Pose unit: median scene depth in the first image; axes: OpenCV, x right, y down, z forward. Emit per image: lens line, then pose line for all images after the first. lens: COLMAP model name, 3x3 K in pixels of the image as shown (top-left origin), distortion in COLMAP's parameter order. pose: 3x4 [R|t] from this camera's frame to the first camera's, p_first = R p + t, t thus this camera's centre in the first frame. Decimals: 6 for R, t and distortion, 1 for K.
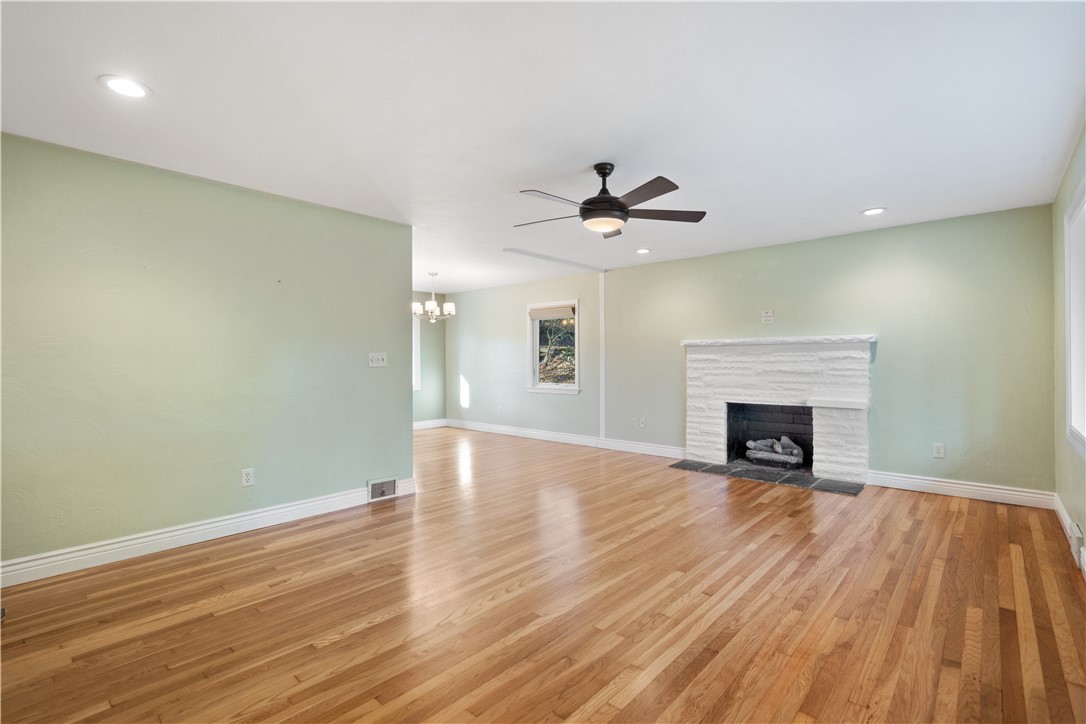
lens RADIAL K [[498.8, 0, 540.0], [0, 498.8, 360.8], [0, 0, 1]] dist [-0.003697, 0.001496]
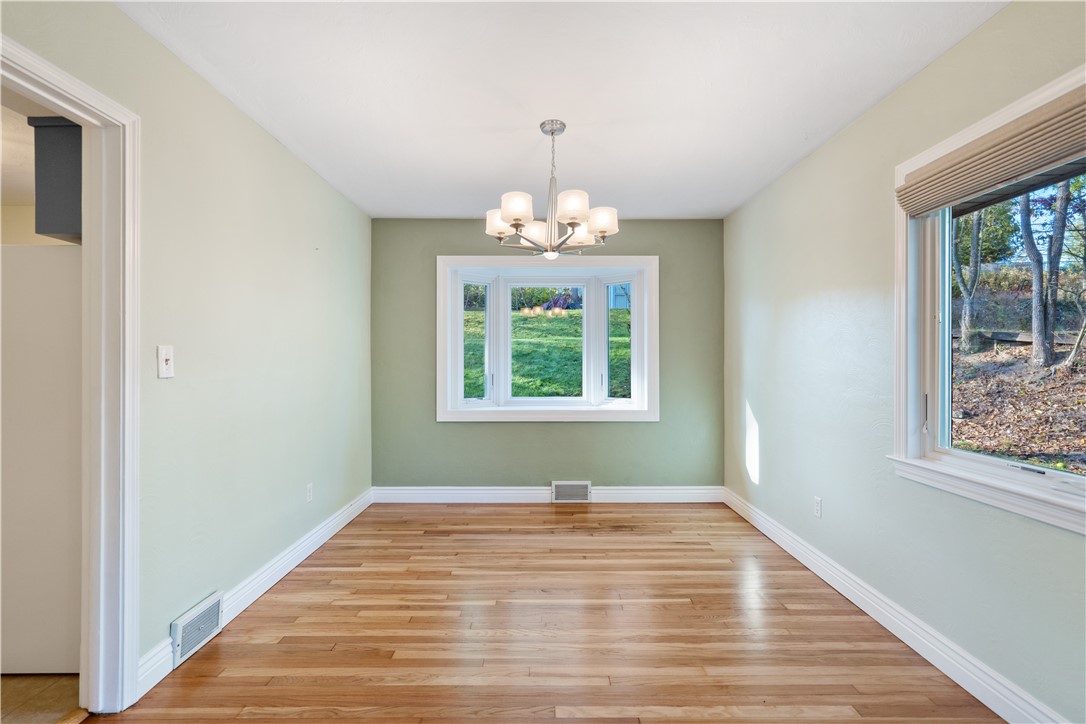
lens RADIAL K [[498.8, 0, 540.8], [0, 498.8, 361.6], [0, 0, 1]] dist [-0.003697, 0.001496]
pose [[0.675987, 0.004201, -0.736902, 0.098058], [-0.004129, 0.999990, 0.001913, -0.003495], [0.736902, 0.001750, 0.675997, 1.404545]]
